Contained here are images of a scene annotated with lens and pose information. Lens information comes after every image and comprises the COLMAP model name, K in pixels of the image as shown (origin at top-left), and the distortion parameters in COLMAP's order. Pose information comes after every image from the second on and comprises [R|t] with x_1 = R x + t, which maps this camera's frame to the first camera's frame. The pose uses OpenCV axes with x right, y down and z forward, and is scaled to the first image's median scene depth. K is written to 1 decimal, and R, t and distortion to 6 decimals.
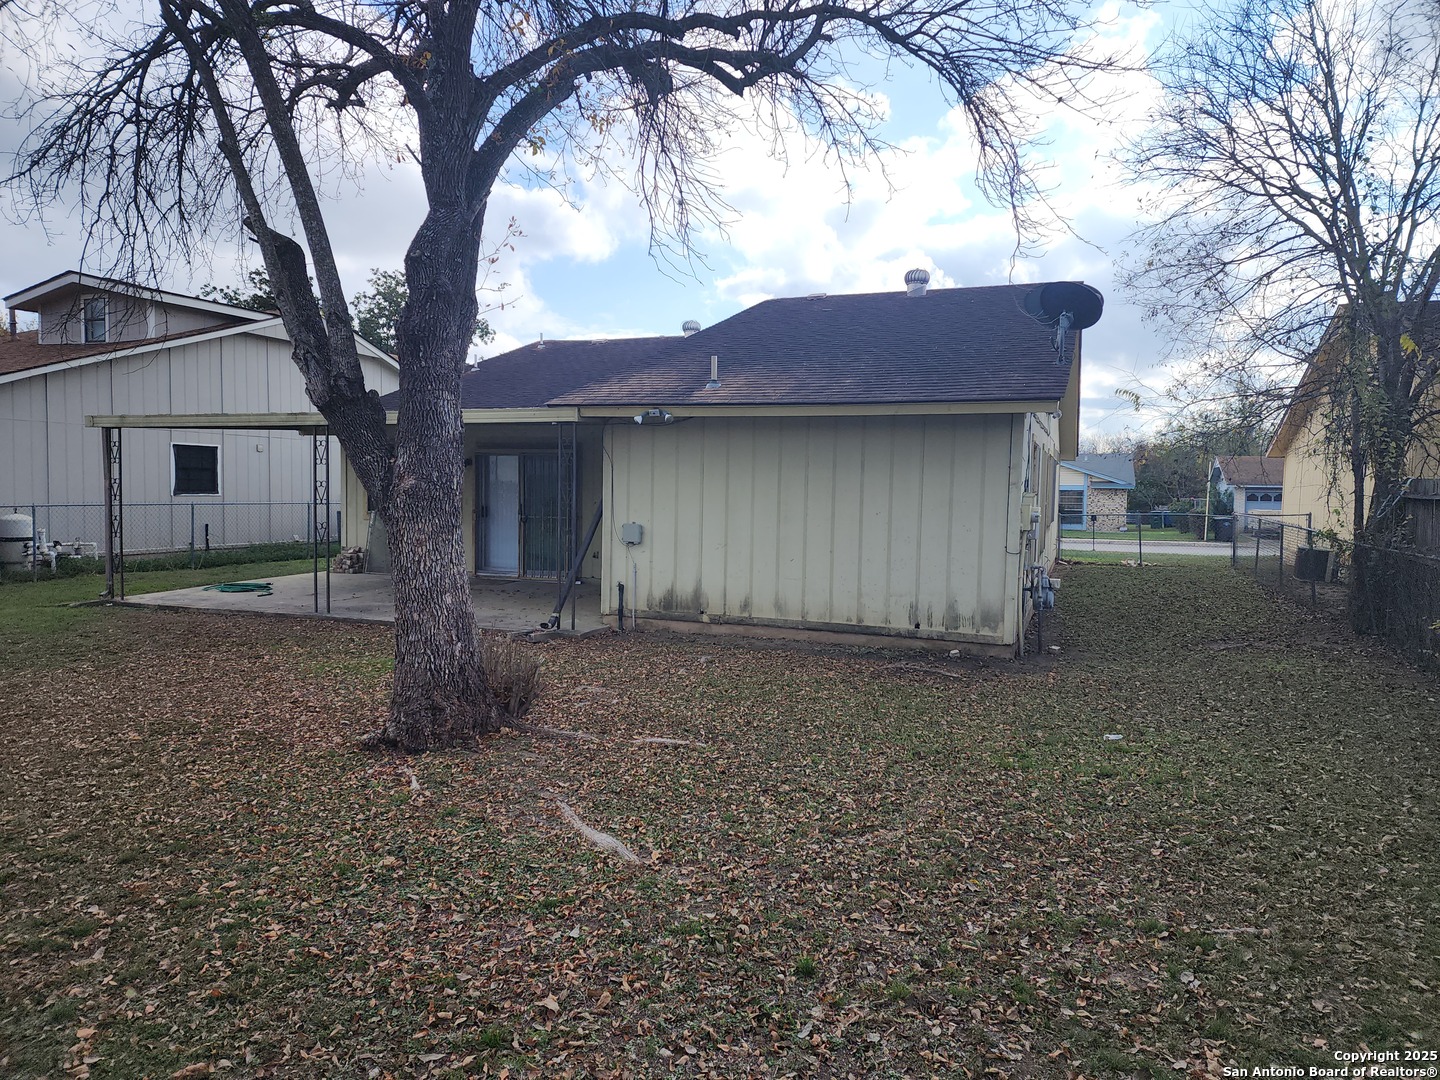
lens RADIAL K [[952.9, 0, 720.0], [0, 952.9, 540.0], [0, 0, 1]] dist [0.088643, -0.074264]
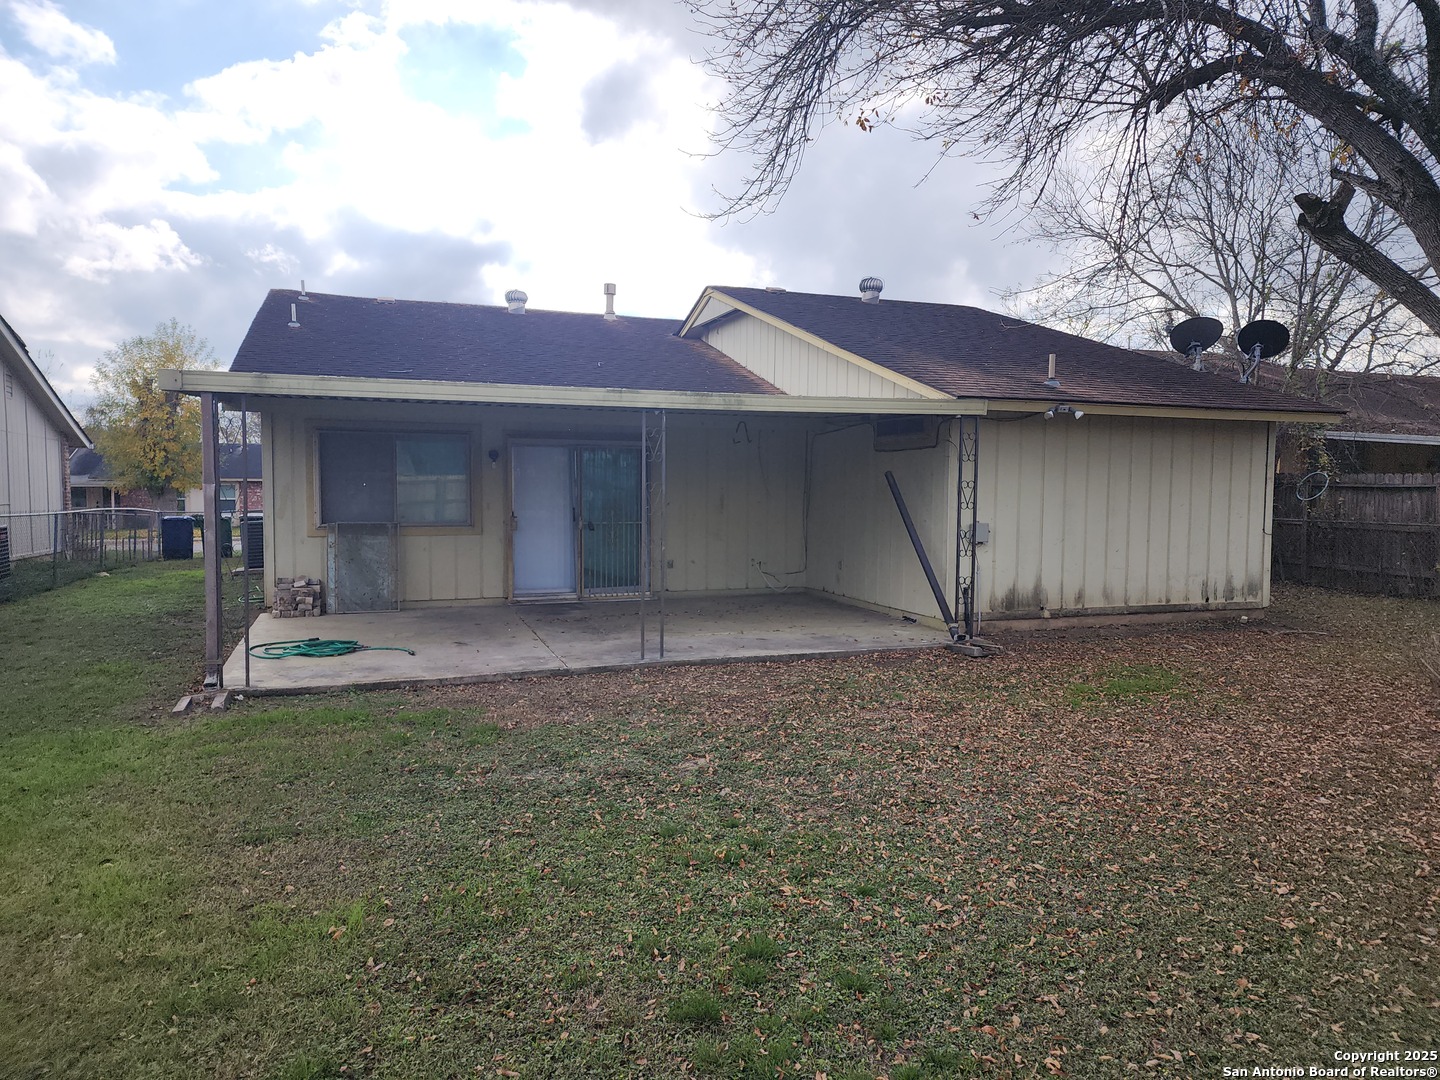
lens RADIAL K [[955.4, 0, 720.0], [0, 955.4, 540.0], [0, 0, 1]] dist [0.079021, -0.140684]
pose [[0.748687, -0.046341, 0.661302, -0.953724], [0.043040, 0.998847, 0.021268, -0.032742], [-0.661525, 0.012539, 0.749818, 0.469159]]
